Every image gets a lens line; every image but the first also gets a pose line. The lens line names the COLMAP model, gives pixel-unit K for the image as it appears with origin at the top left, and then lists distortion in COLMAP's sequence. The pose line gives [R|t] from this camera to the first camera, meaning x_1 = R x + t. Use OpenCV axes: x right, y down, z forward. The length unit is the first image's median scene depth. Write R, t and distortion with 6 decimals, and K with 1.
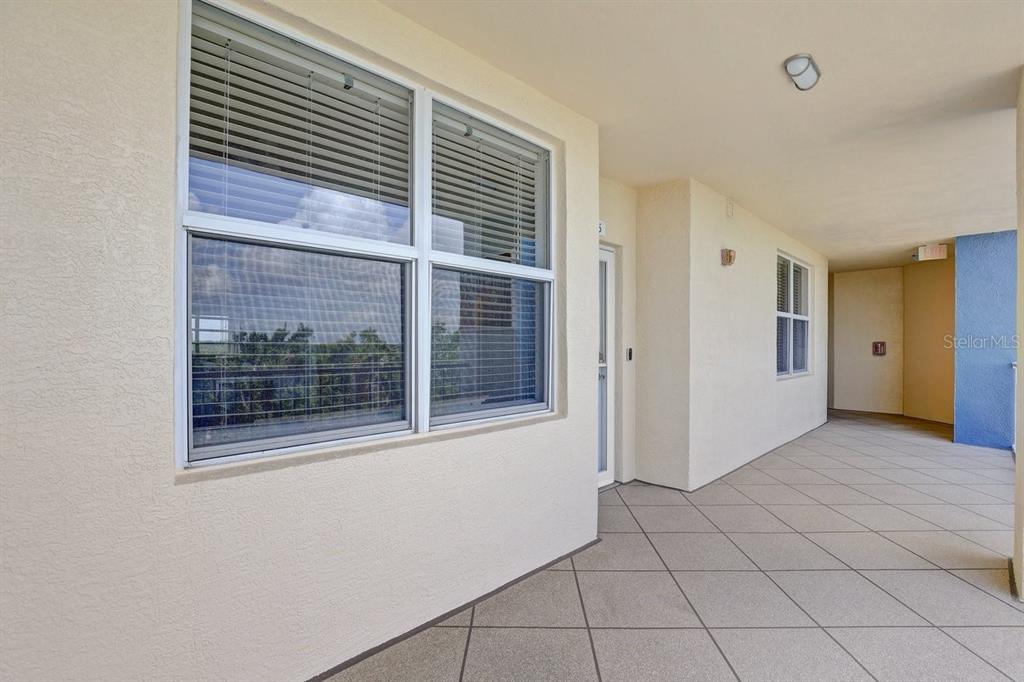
lens RADIAL K [[423.0, 0, 512.0], [0, 423.0, 341.0], [0, 0, 1]] dist [-0.046258, -0.000024]
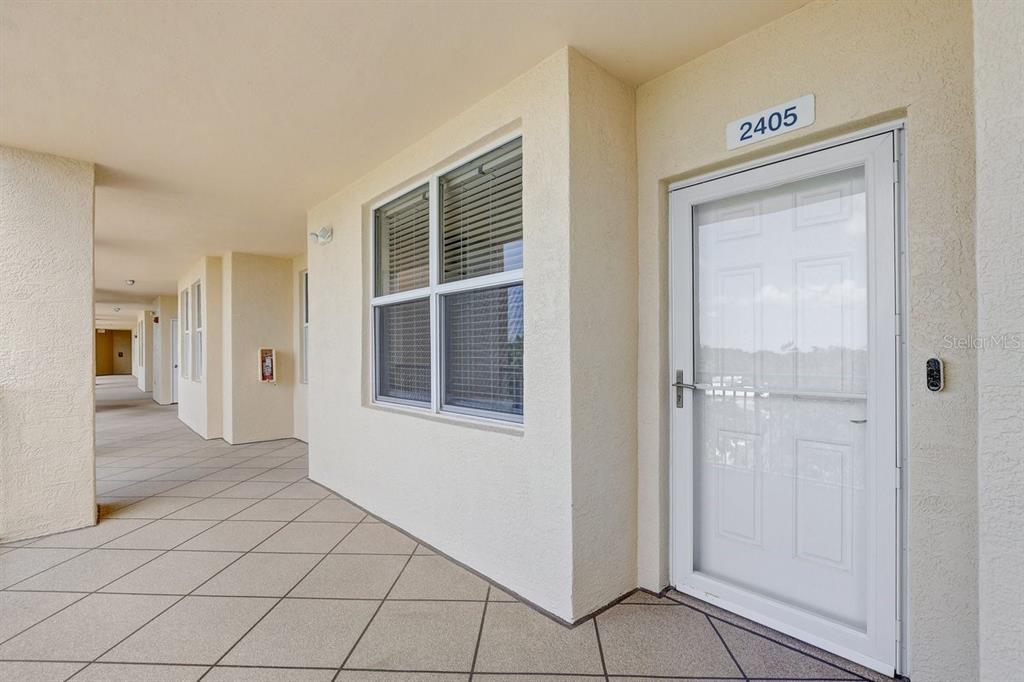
lens RADIAL K [[478.3, 0, 519.0], [0, 478.3, 343.4], [0, 0, 1]] dist [-0.003404, -0.000220]
pose [[-0.001678, -0.020454, -0.999789, 1.238539], [0.013791, 0.999695, -0.020475, 0.013509], [0.999903, -0.013823, -0.001395, 1.113045]]
